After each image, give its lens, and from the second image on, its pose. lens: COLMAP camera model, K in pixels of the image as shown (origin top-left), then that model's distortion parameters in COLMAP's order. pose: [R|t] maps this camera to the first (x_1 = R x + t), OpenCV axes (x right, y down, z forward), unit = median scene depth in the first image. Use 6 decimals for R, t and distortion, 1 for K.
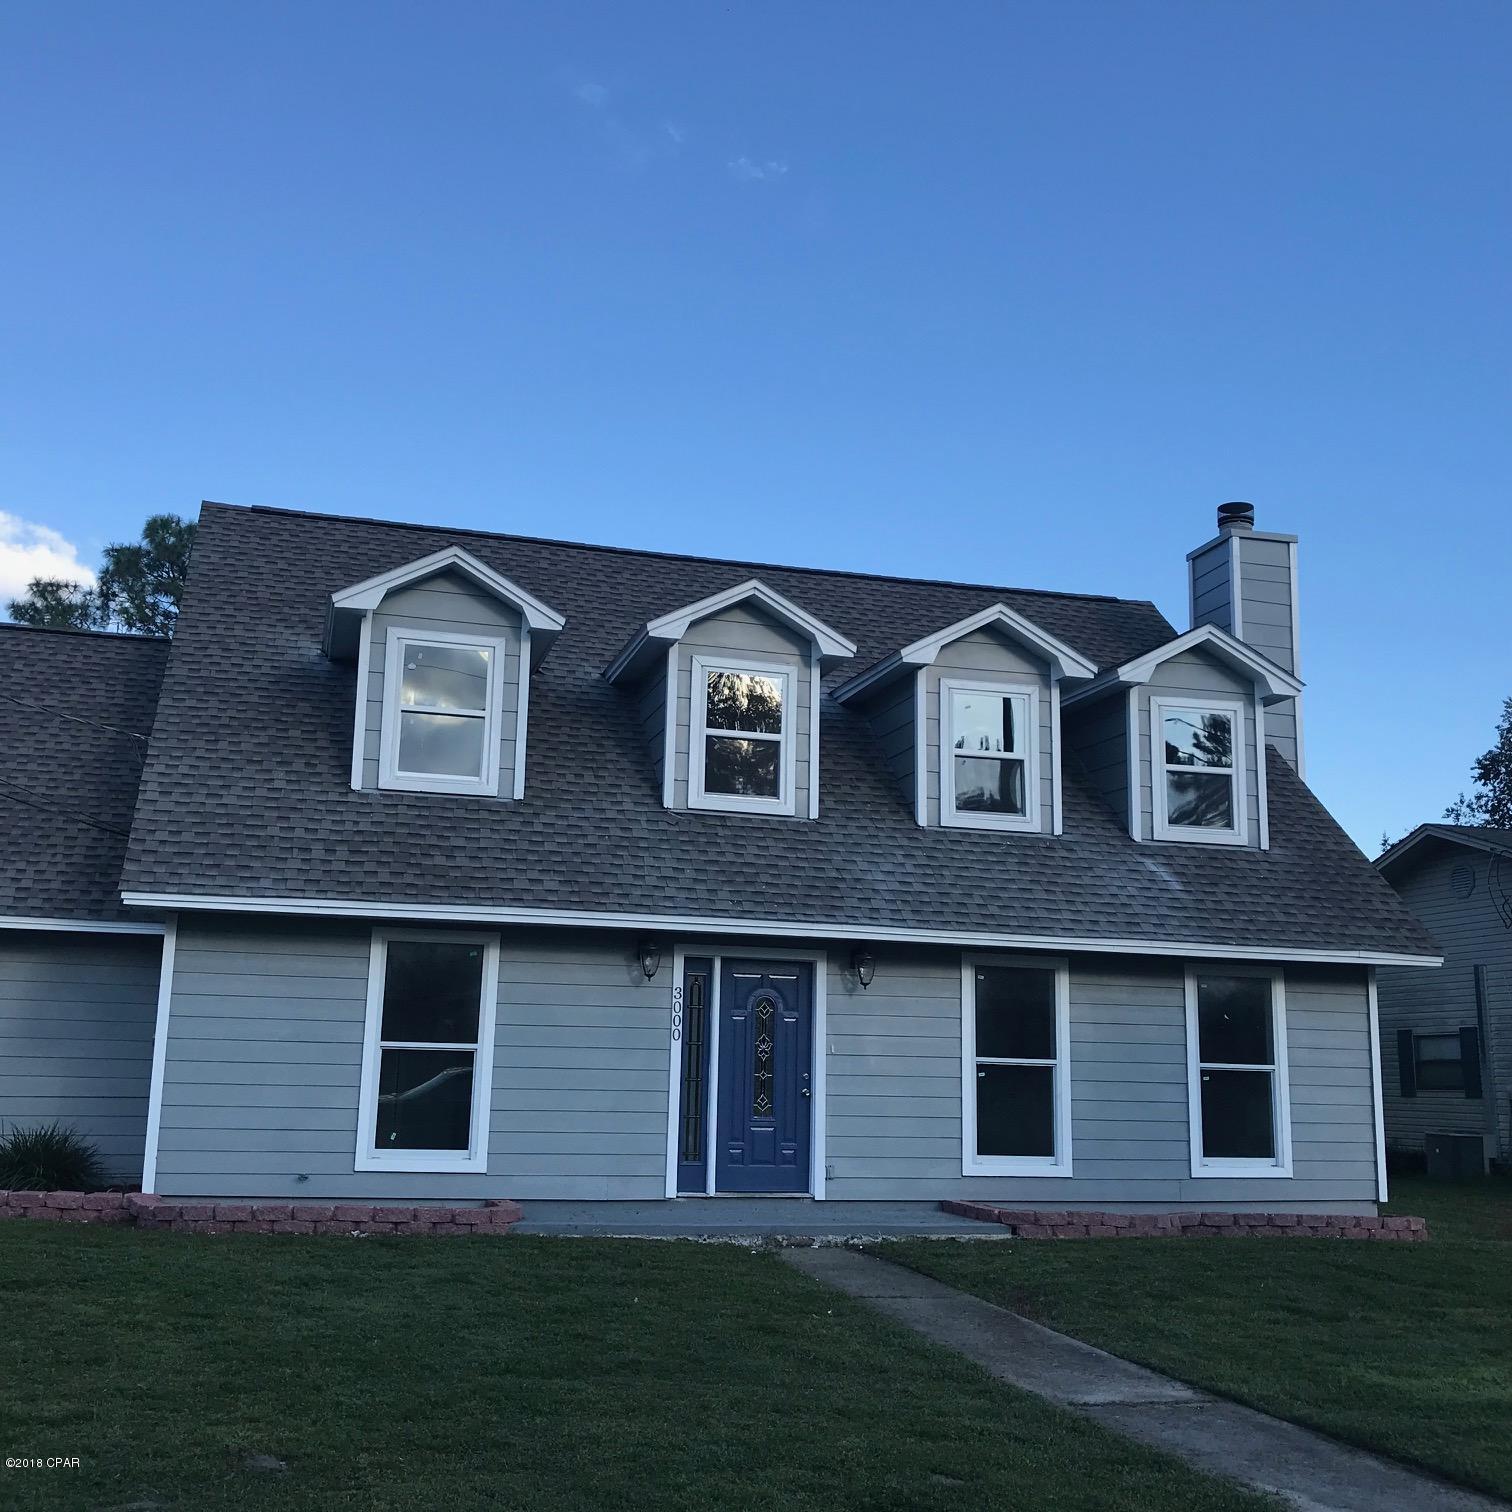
lens RADIAL K [[1628.9, 0, 756.7], [0, 1628.9, 752.2], [0, 0, 1]] dist [-0.001038, 0.000000]
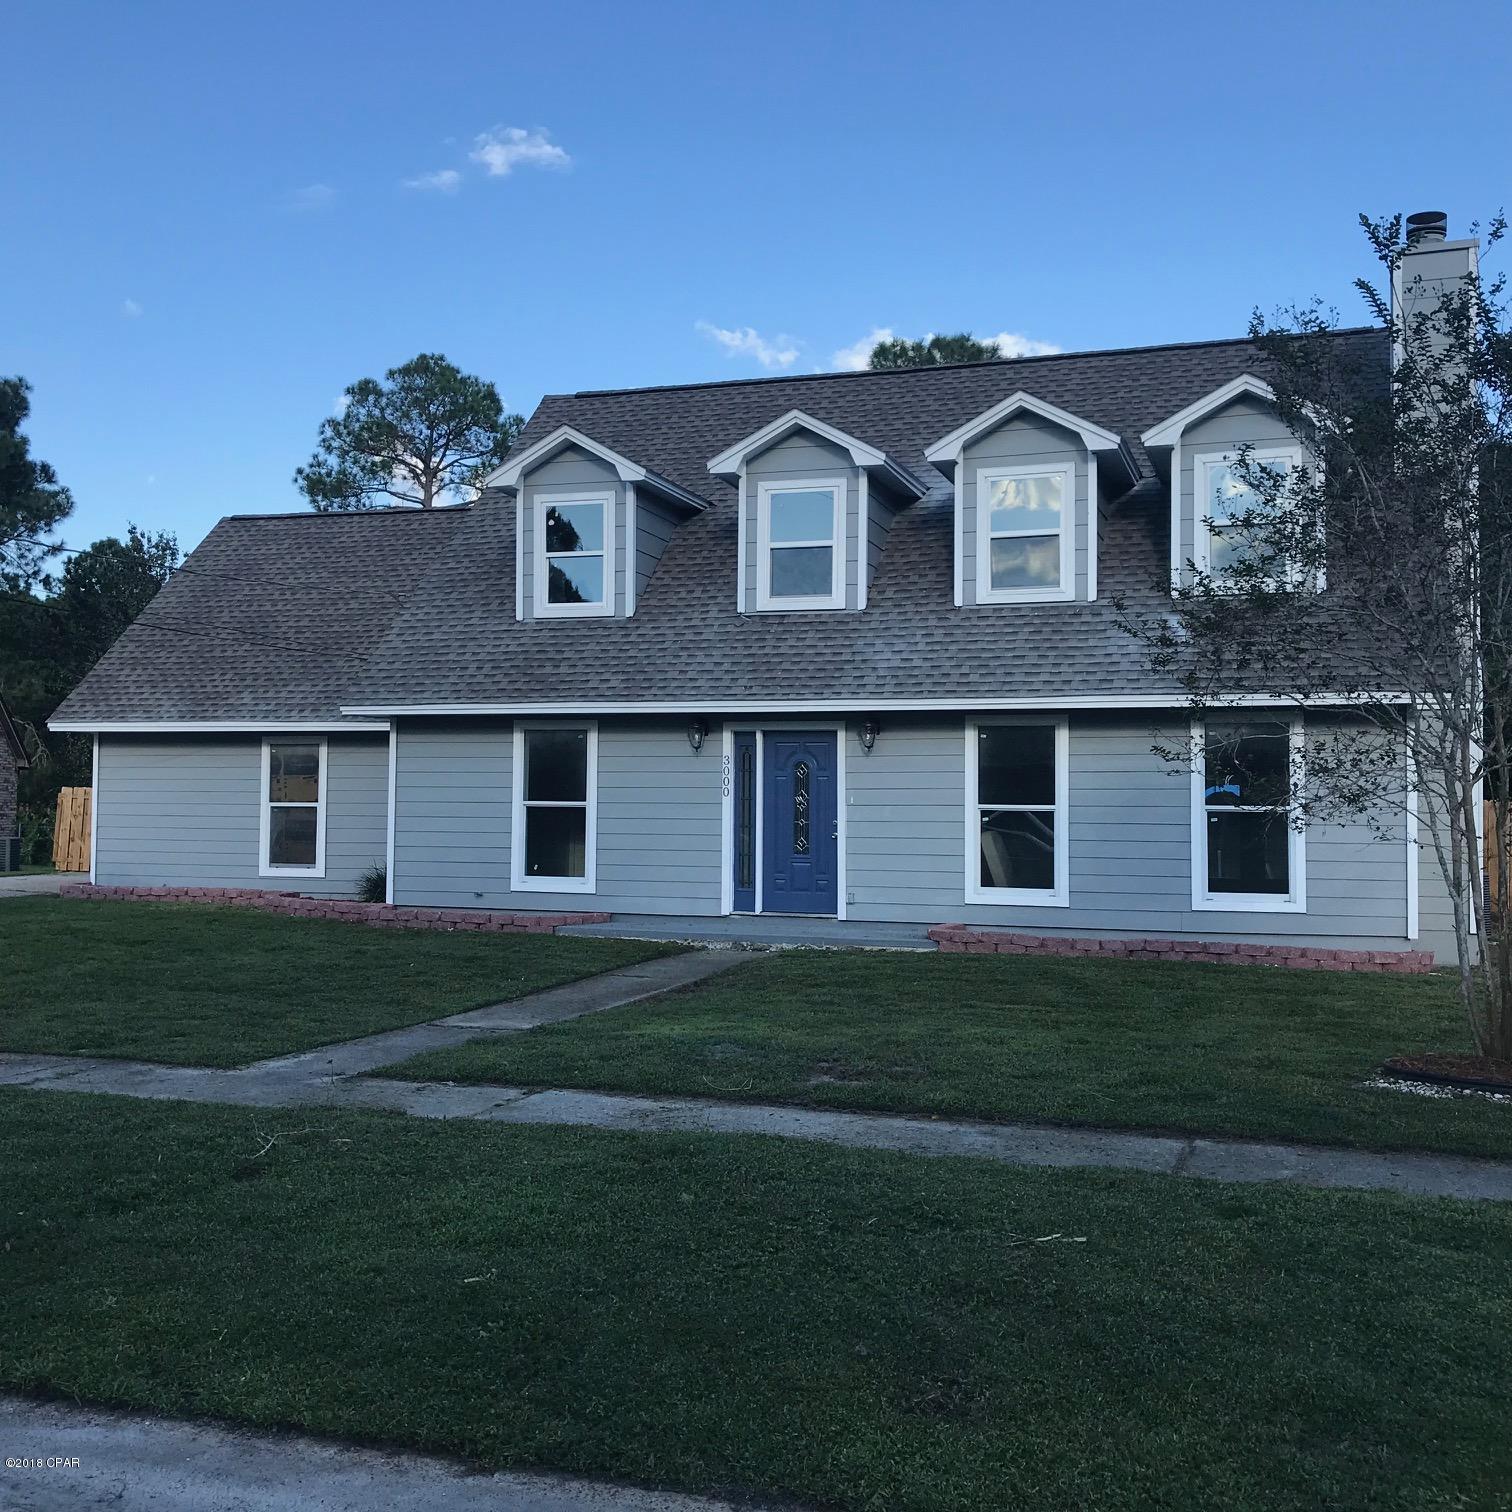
lens RADIAL K [[1628.9, 0, 754.4], [0, 1628.9, 759.3], [0, 0, 1]] dist [-0.001038, 0.000000]
pose [[0.829675, -0.033125, -0.557263, 0.669282], [0.116595, 0.986505, 0.114950, 0.003496], [0.545935, -0.160345, 0.822341, -0.036834]]
